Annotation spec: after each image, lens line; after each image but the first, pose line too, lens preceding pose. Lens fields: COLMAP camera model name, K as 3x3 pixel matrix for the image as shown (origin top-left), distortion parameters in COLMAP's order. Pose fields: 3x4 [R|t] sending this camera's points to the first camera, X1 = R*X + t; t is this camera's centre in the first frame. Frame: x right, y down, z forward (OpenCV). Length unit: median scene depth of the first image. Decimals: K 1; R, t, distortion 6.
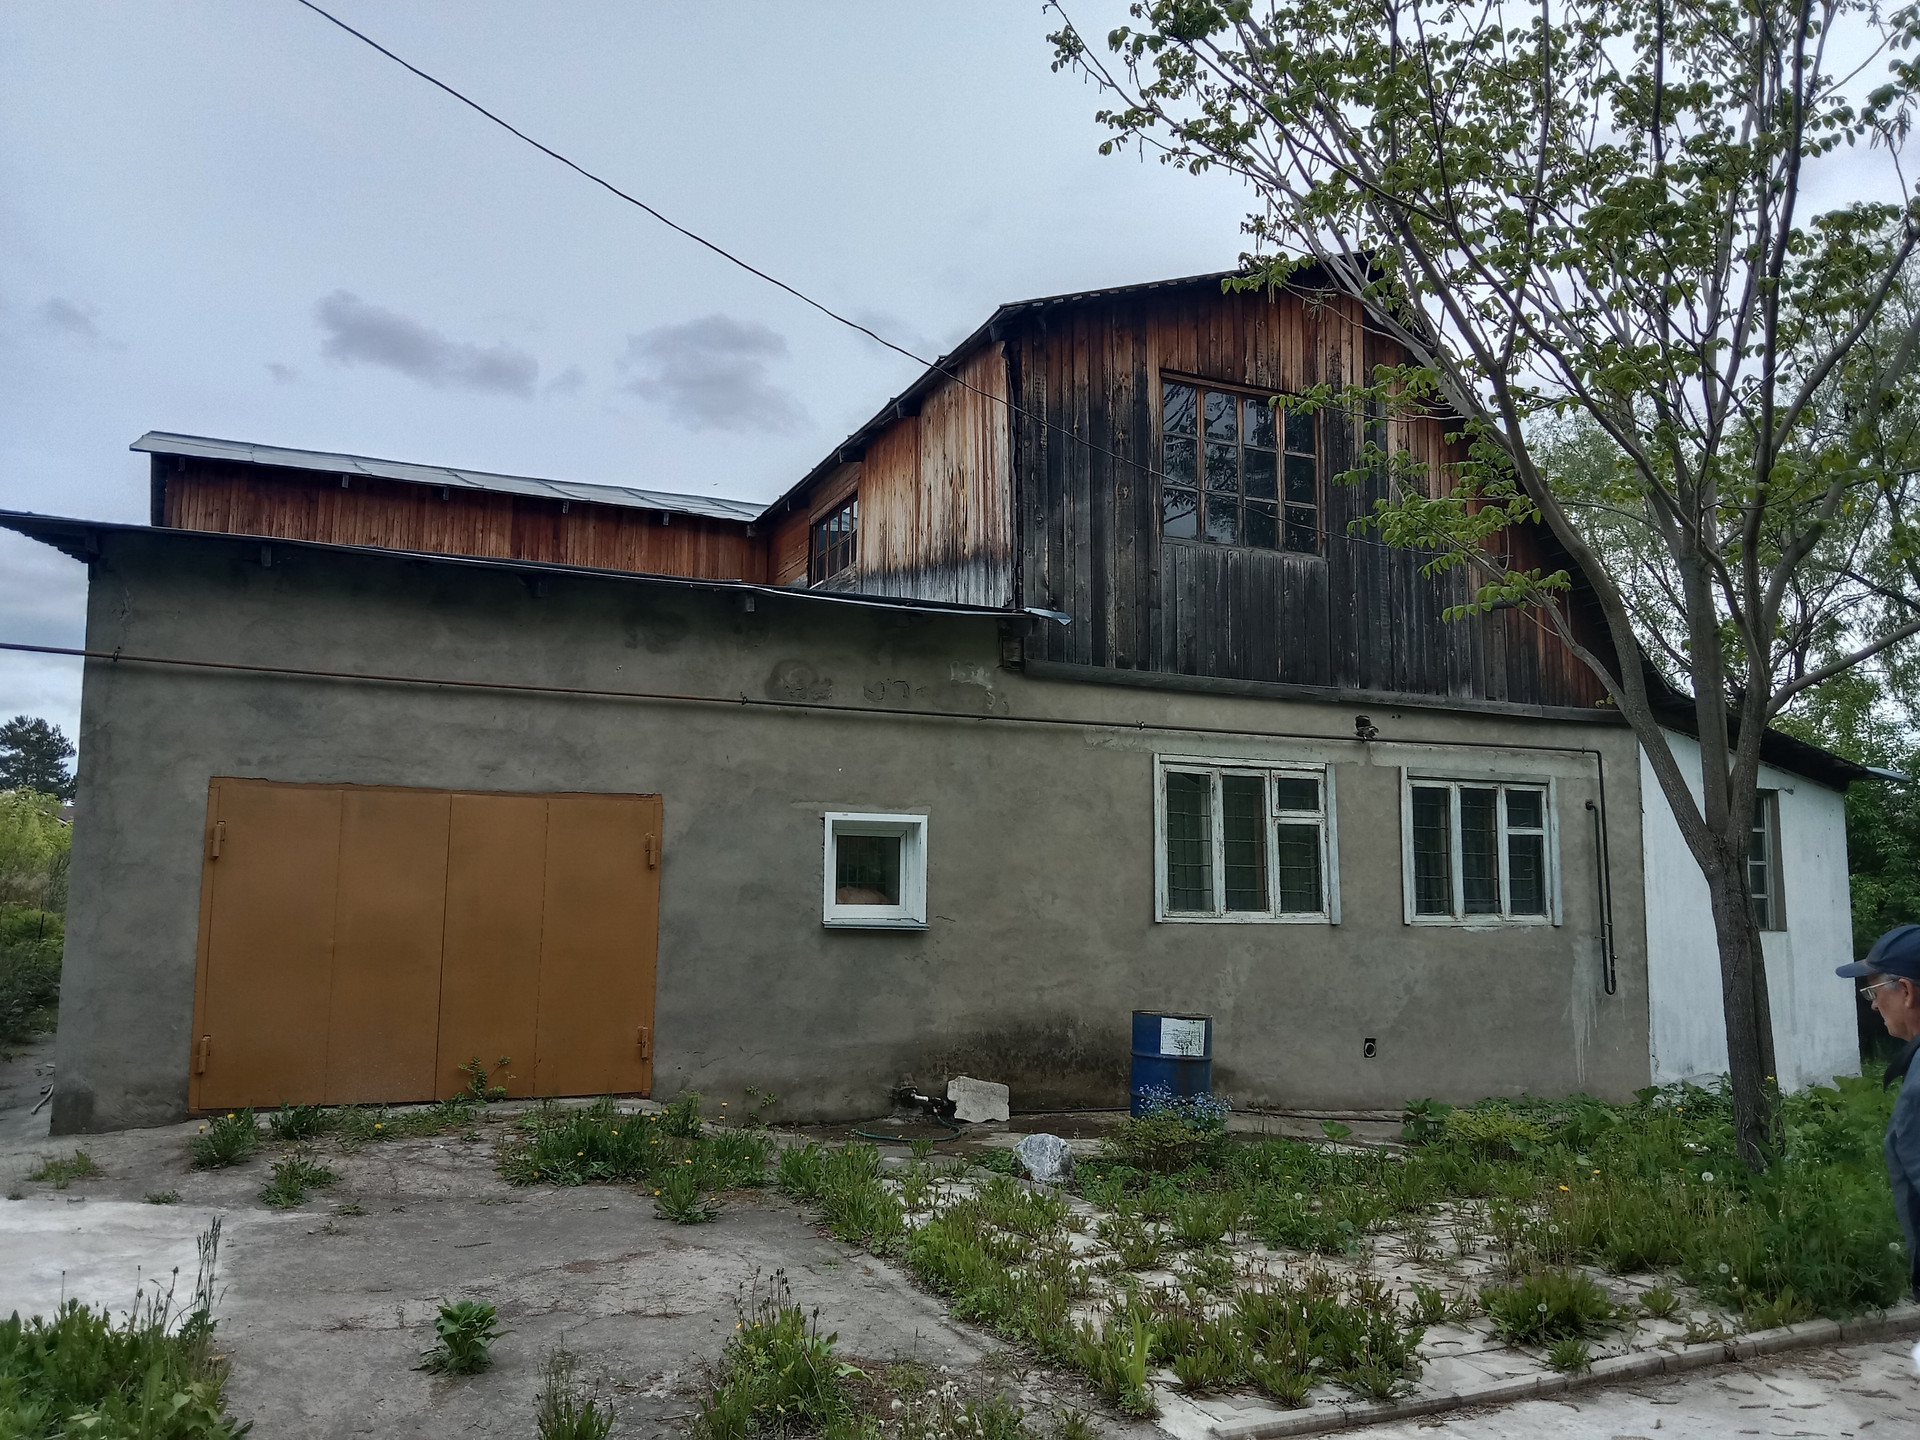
lens RADIAL K [[1521.4, 0, 960.0], [0, 1521.4, 720.0], [0, 0, 1]] dist [0.120597, -0.288365]
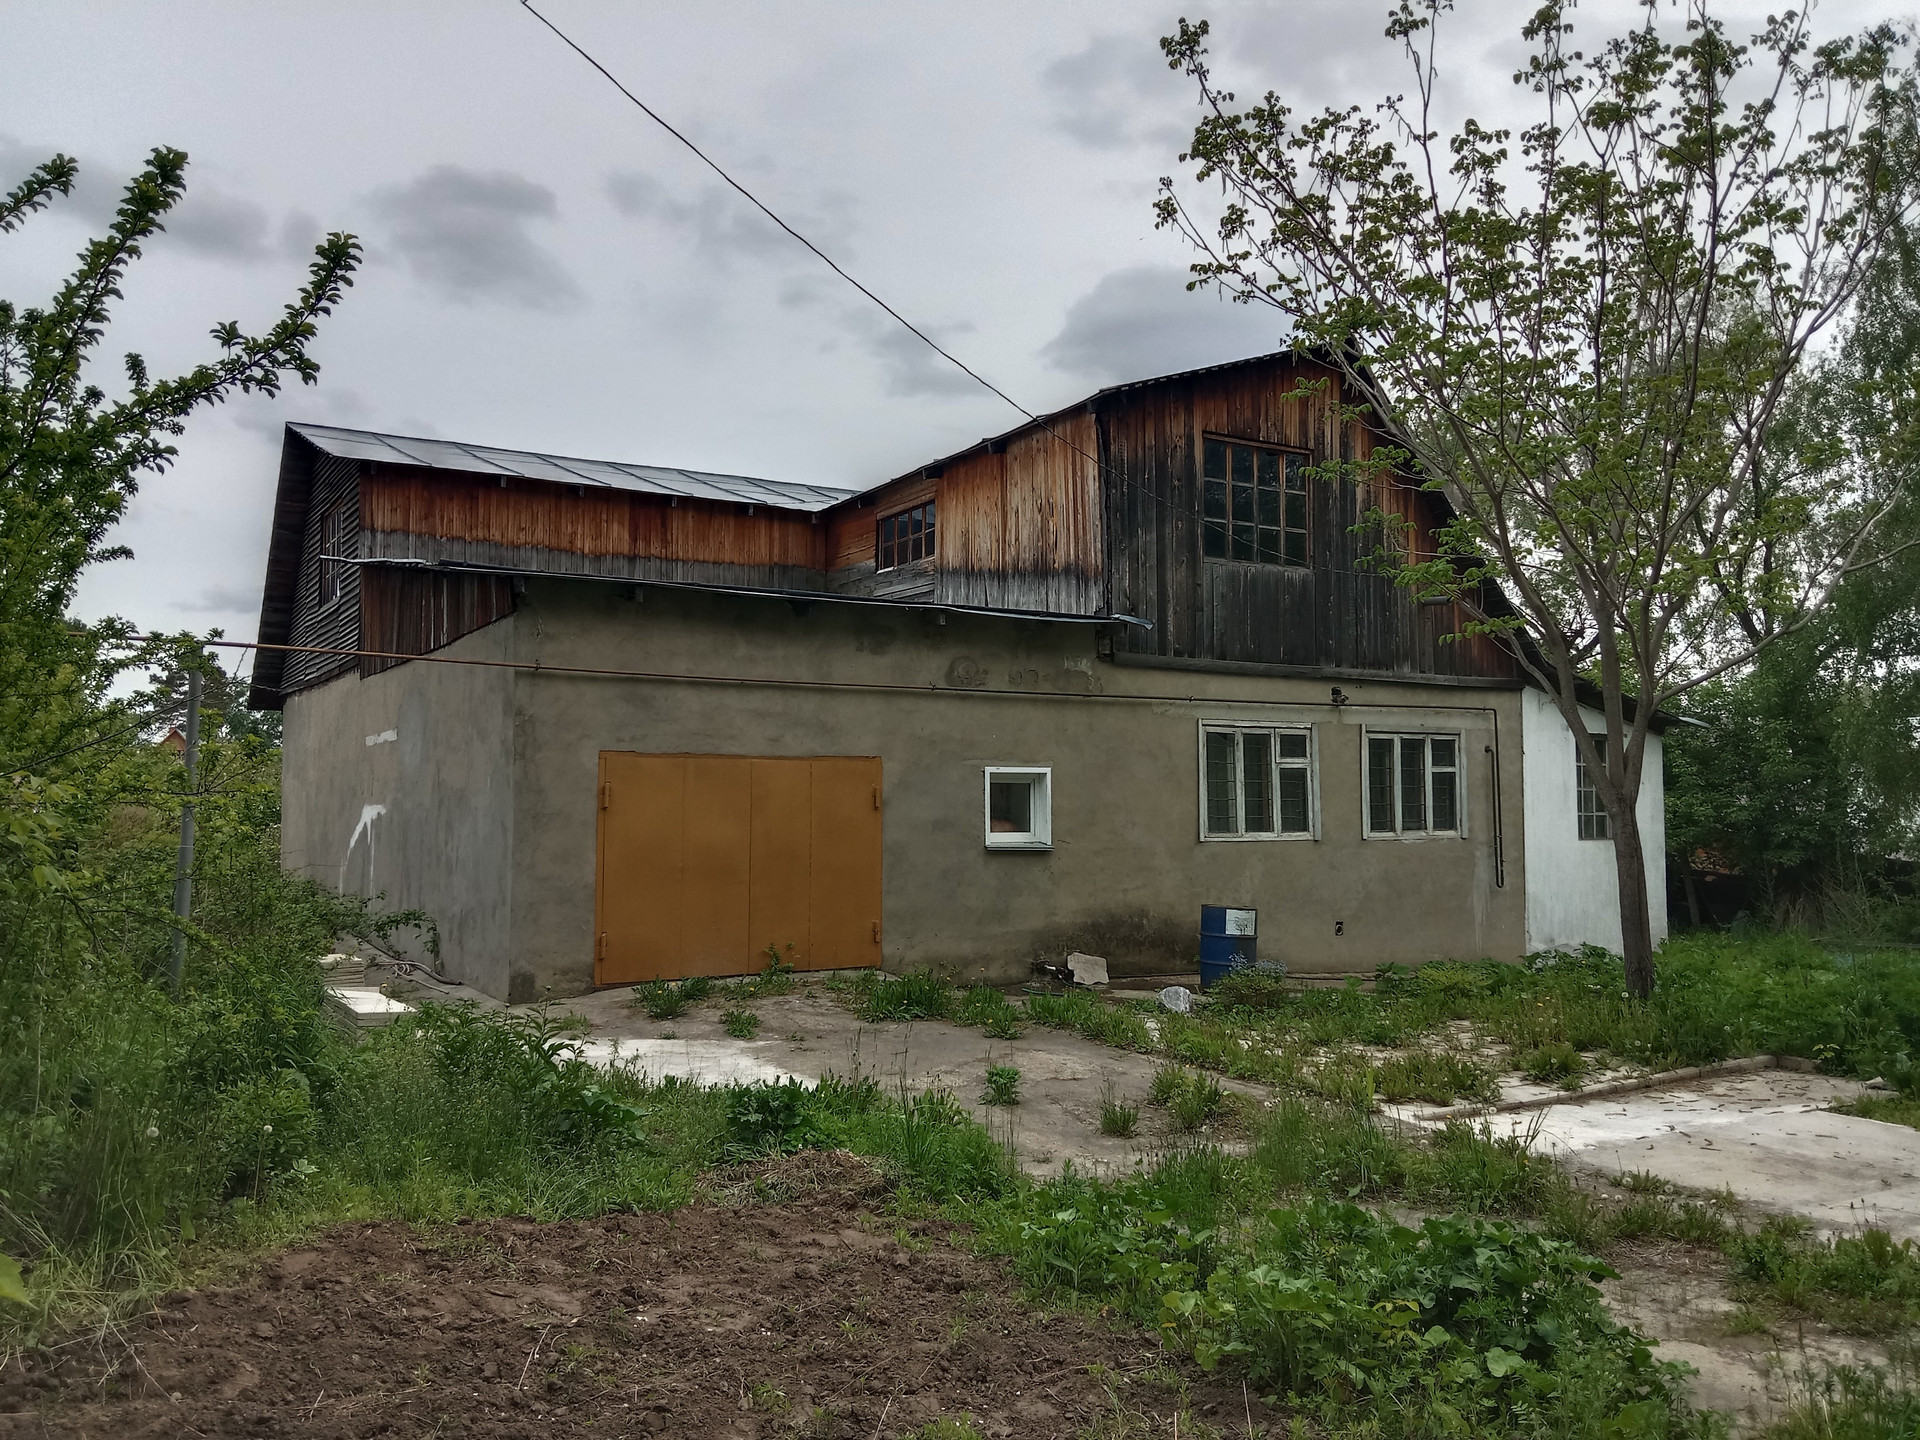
lens RADIAL K [[1501.8, 0, 960.0], [0, 1501.8, 720.0], [0, 0, 1]] dist [0.185722, -0.576010]
pose [[0.992961, -0.001959, 0.118426, -0.244298], [-0.005756, 0.997883, 0.064774, -0.063048], [-0.118302, -0.065000, 0.990848, -0.314537]]
